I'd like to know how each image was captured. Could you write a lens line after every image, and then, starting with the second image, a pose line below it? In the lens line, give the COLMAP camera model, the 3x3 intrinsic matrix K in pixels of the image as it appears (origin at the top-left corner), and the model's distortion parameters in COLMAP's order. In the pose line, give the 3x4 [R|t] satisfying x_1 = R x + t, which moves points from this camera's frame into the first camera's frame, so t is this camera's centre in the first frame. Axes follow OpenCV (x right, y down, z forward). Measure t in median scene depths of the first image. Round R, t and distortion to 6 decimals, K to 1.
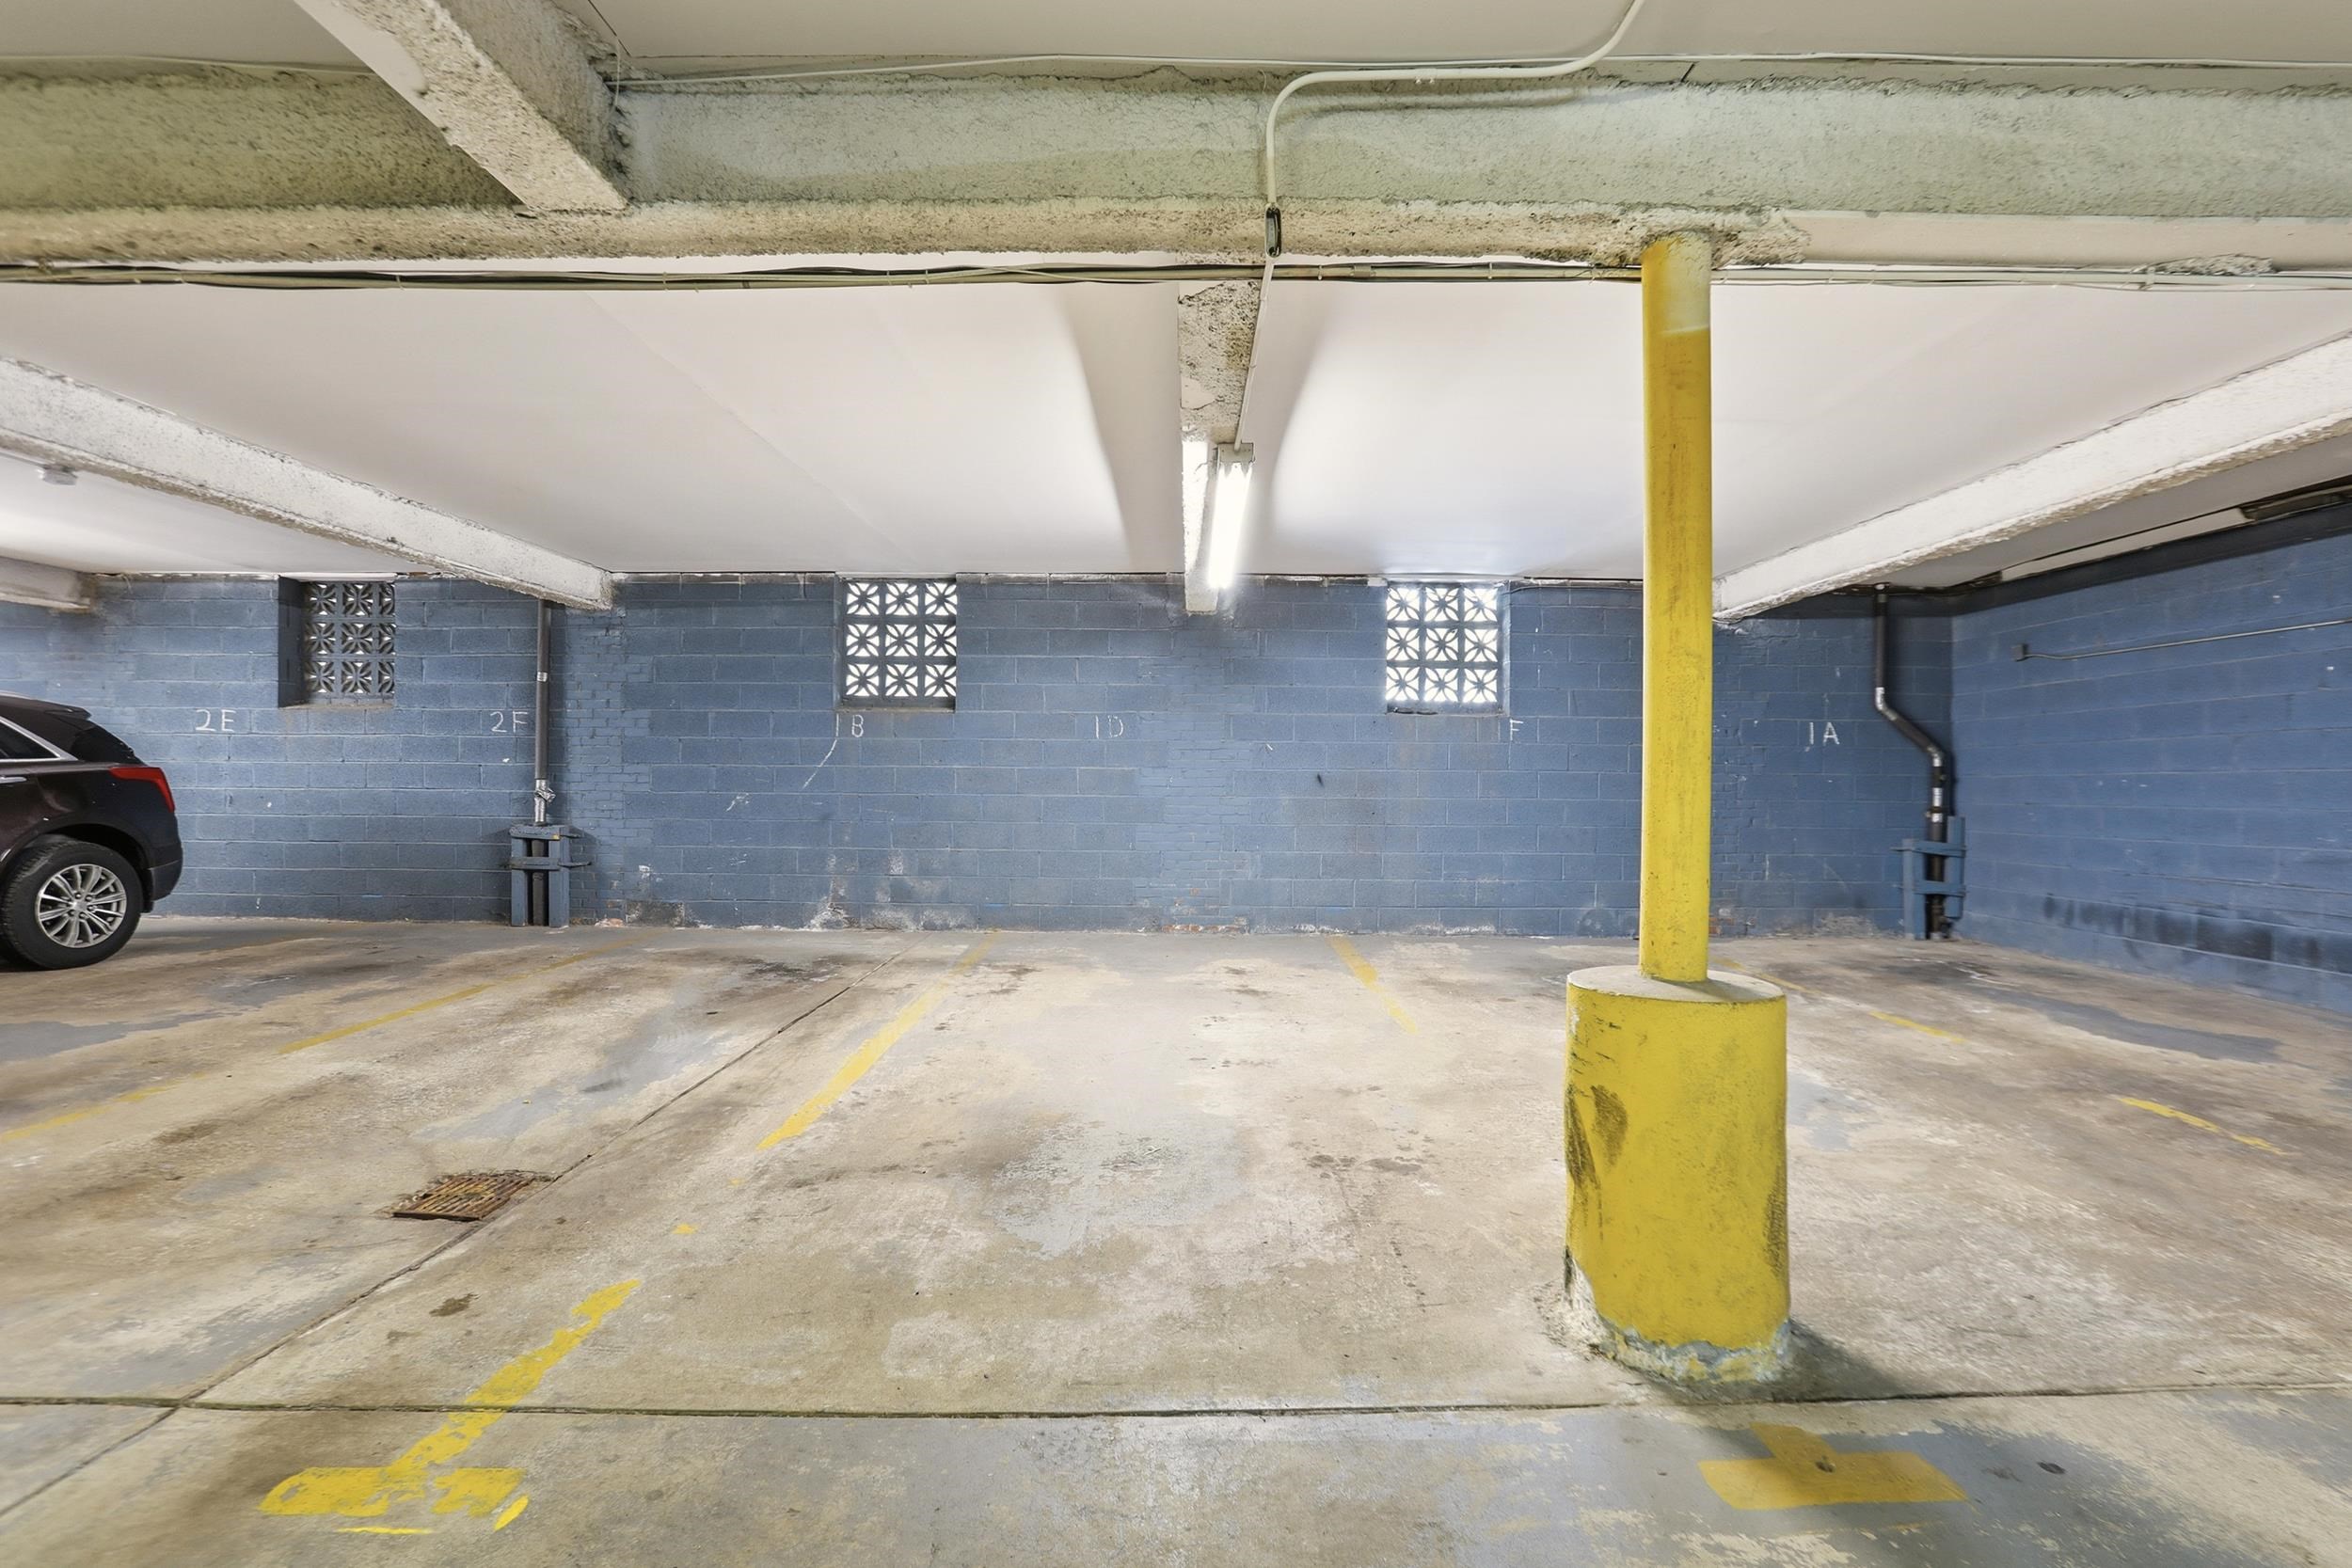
lens RADIAL K [[1073.1, 0, 1176.0], [0, 1073.1, 784.0], [0, 0, 1]] dist [-0.060376, 0.021105]
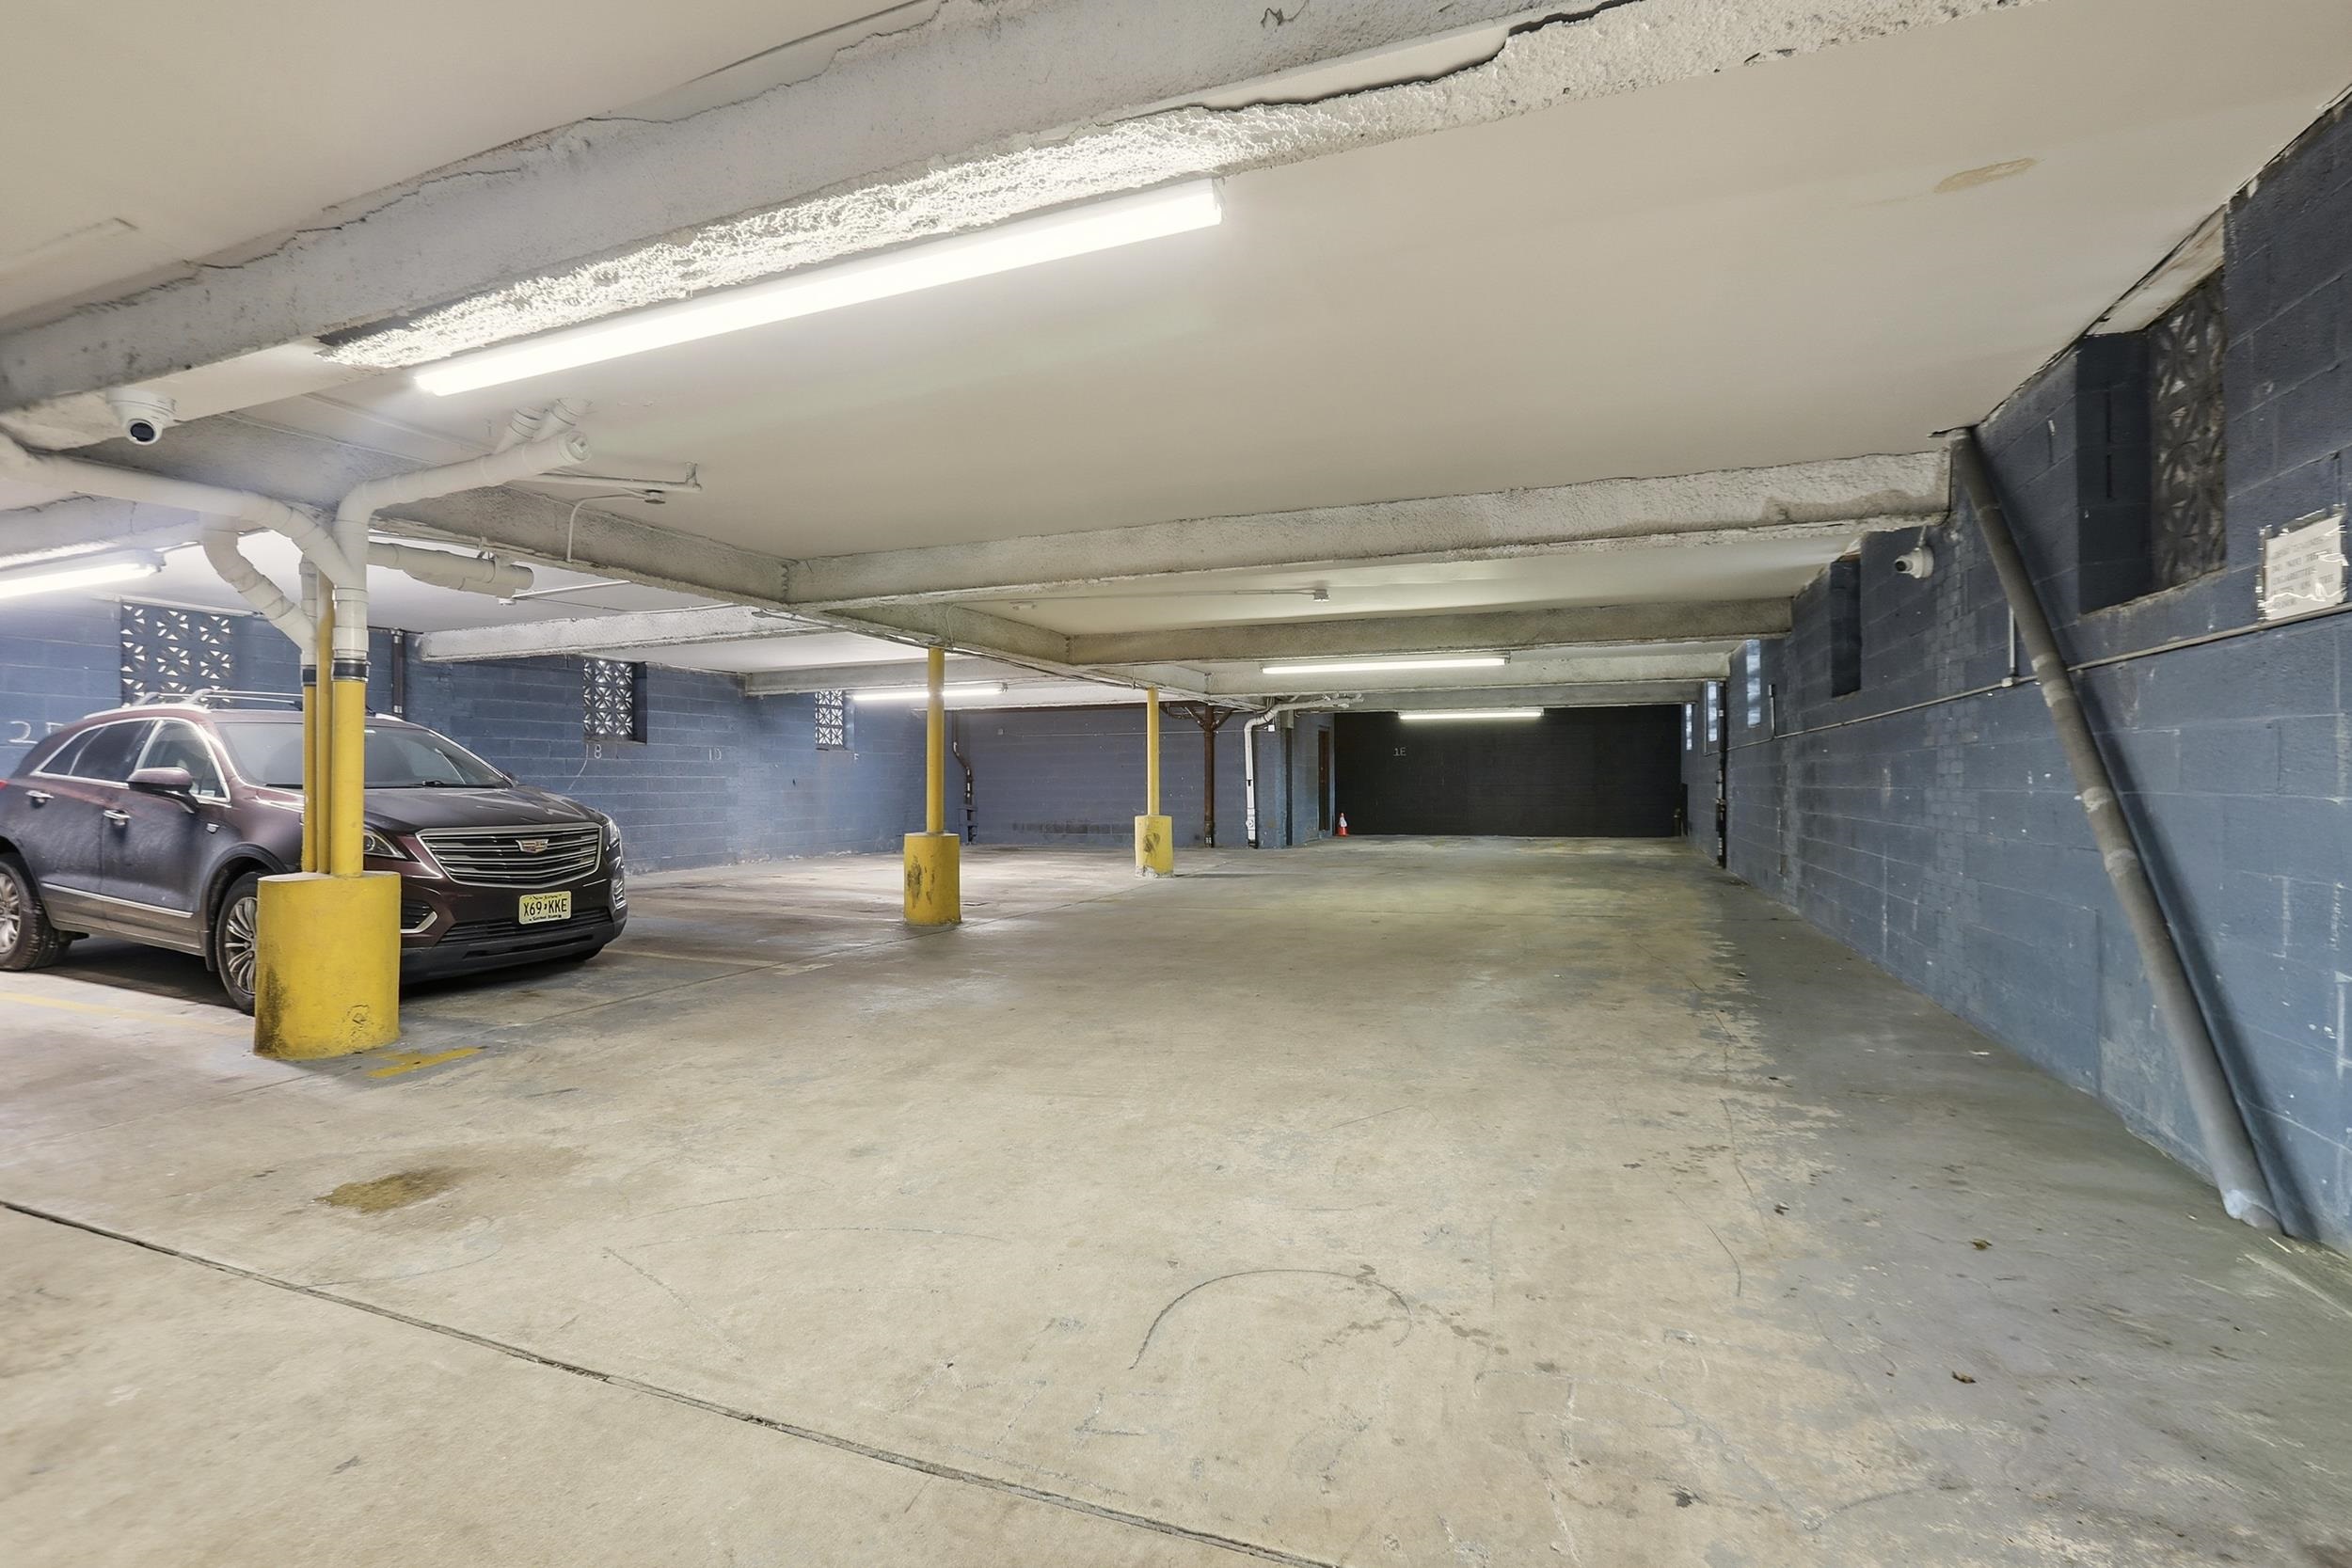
lens RADIAL K [[1073.1, 0, 1176.0], [0, 1073.1, 784.0], [0, 0, 1]] dist [-0.060376, 0.021105]
pose [[0.374389, -0.010153, 0.927216, -1.448244], [0.007572, 0.999940, 0.007892, -0.010968], [-0.927241, 0.004066, 0.374443, -0.403522]]
